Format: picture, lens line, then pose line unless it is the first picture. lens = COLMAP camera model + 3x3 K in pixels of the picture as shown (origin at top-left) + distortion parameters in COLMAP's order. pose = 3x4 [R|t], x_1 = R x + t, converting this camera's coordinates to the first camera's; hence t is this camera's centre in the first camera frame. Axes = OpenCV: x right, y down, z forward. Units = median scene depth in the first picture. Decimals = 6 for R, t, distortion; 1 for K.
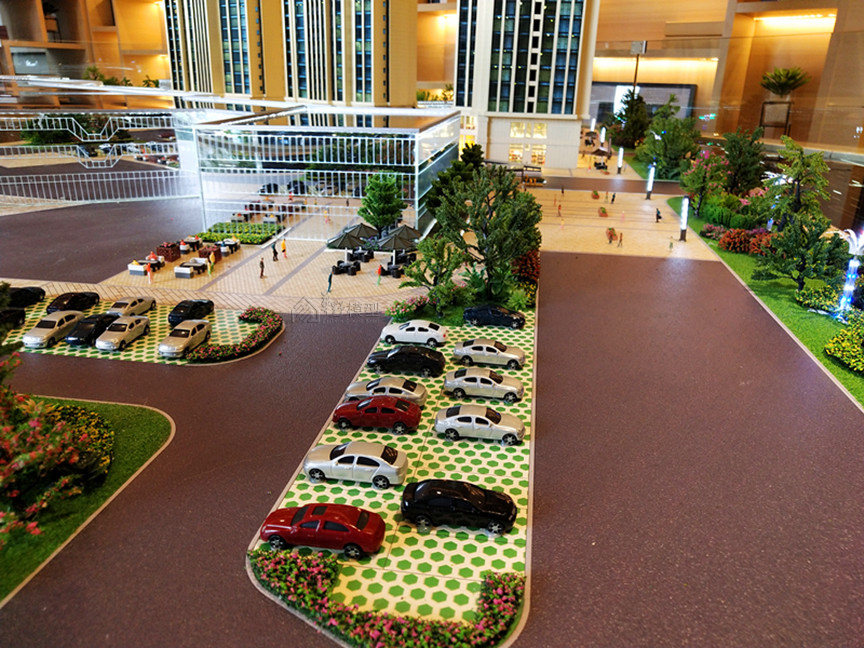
lens RADIAL K [[676.7, 0, 432.0], [0, 676.7, 324.0], [0, 0, 1]] dist [-0.024874, 0.053983]
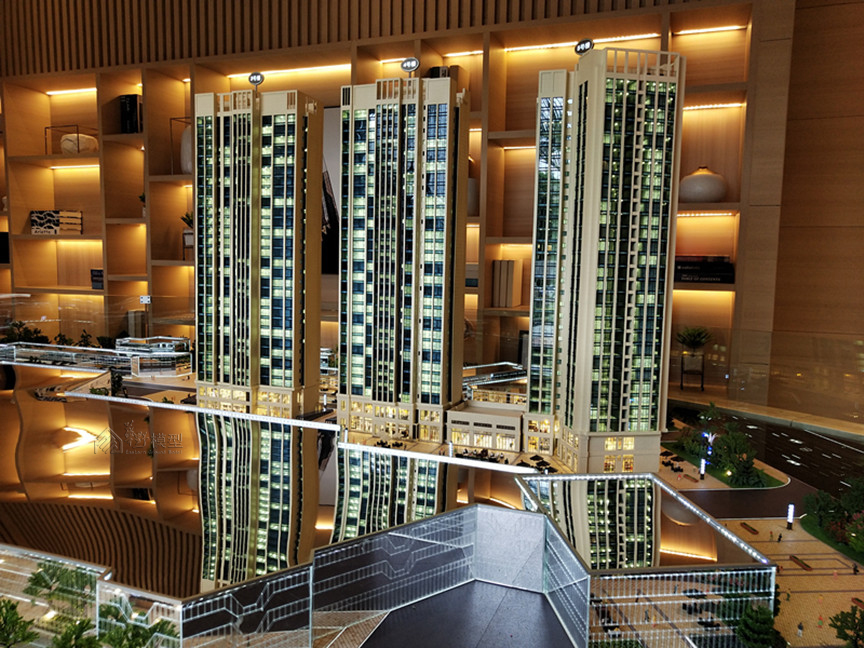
lens RADIAL K [[676.7, 0, 432.0], [0, 676.7, 324.0], [0, 0, 1]] dist [-0.024874, 0.053983]
pose [[0.964858, -0.025418, 0.261538, -0.985615], [0.091327, 0.965700, -0.243070, -0.485398], [-0.246389, 0.258413, 0.934085, -0.140224]]
